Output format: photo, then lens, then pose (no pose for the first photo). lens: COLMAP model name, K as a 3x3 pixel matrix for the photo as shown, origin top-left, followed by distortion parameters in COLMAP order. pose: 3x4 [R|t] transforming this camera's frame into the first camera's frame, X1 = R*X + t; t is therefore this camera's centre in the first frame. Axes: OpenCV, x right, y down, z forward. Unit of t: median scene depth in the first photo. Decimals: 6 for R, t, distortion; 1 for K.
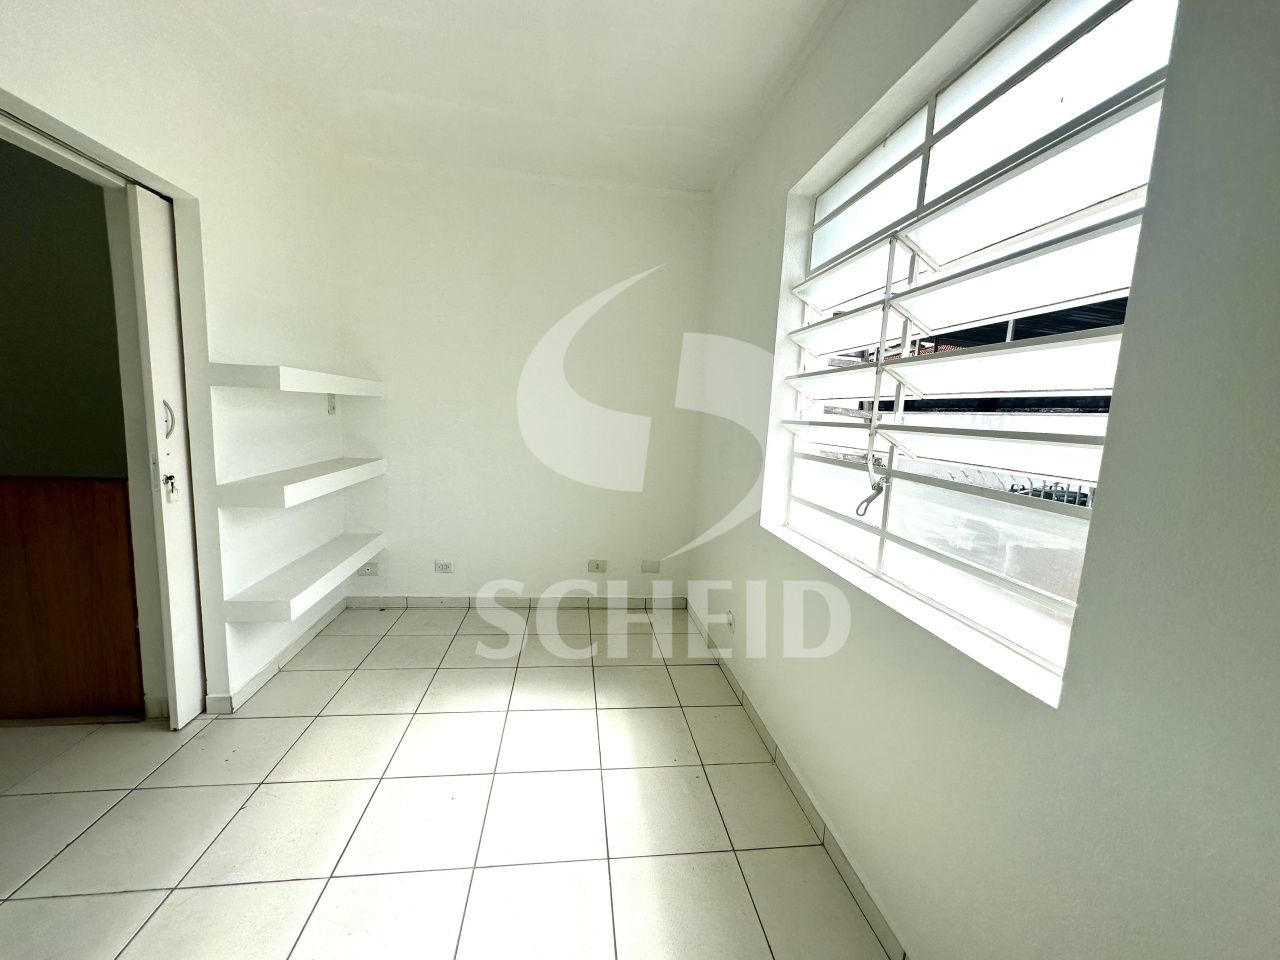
lens RADIAL K [[510.9, 0, 637.9], [0, 510.9, 476.6], [0, 0, 1]] dist [0.000292, 0.002083]
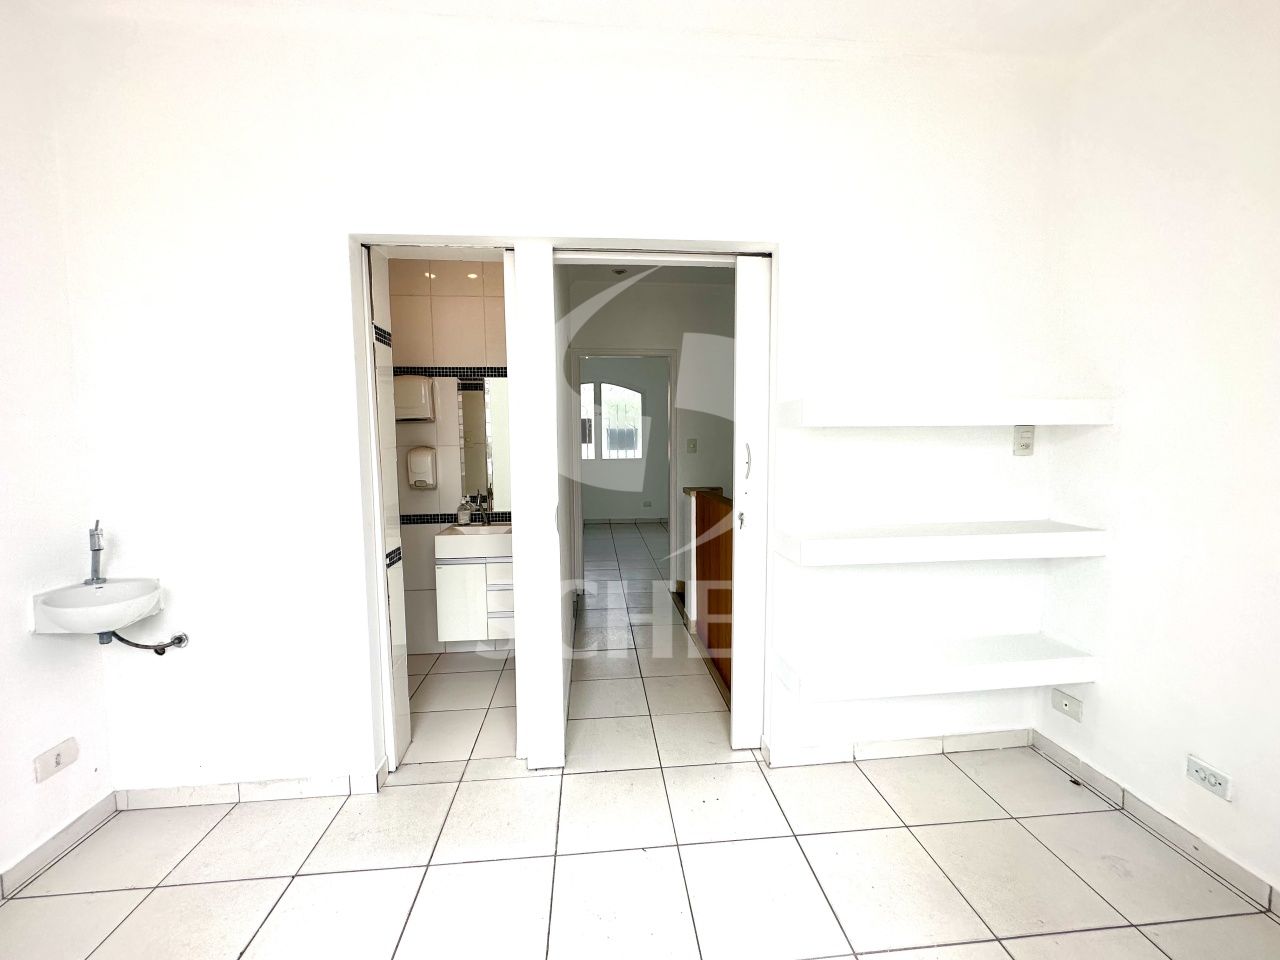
lens RADIAL K [[510.9, 0, 639.7], [0, 510.9, 482.1], [0, 0, 1]] dist [0.000292, 0.002083]
pose [[-0.031031, 0.025674, -0.999189, 0.160115], [-0.119148, 0.992447, 0.029201, -0.067221], [0.992391, 0.119958, -0.027738, 0.780110]]
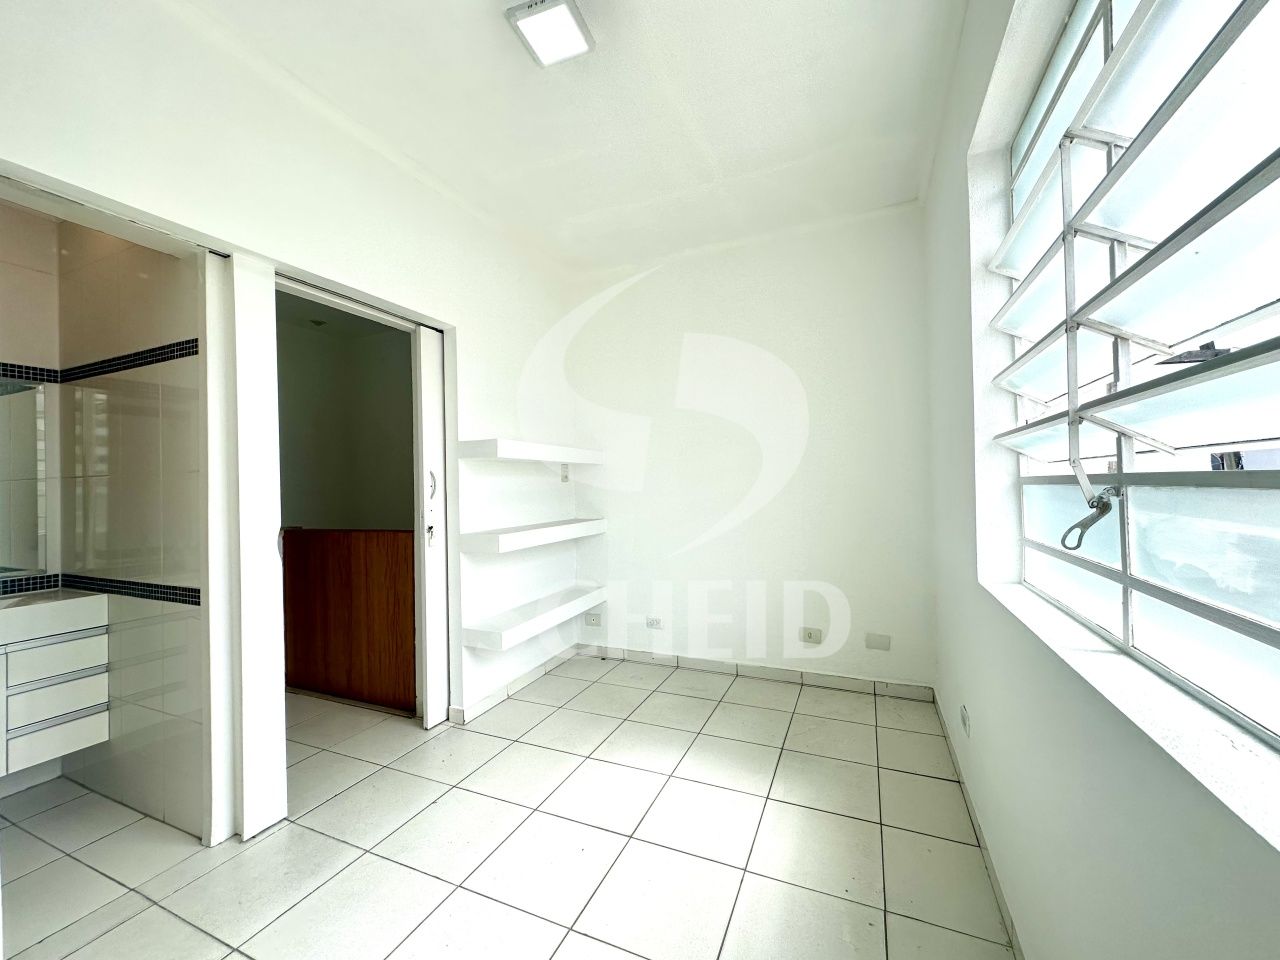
lens RADIAL K [[510.9, 0, 638.7], [0, 510.9, 478.1], [0, 0, 1]] dist [0.000292, 0.002083]
pose [[0.856045, -0.073521, -0.511645, 0.238587], [-0.001840, 0.989393, -0.145249, 0.064387], [0.516897, 0.125281, 0.846830, 0.125977]]
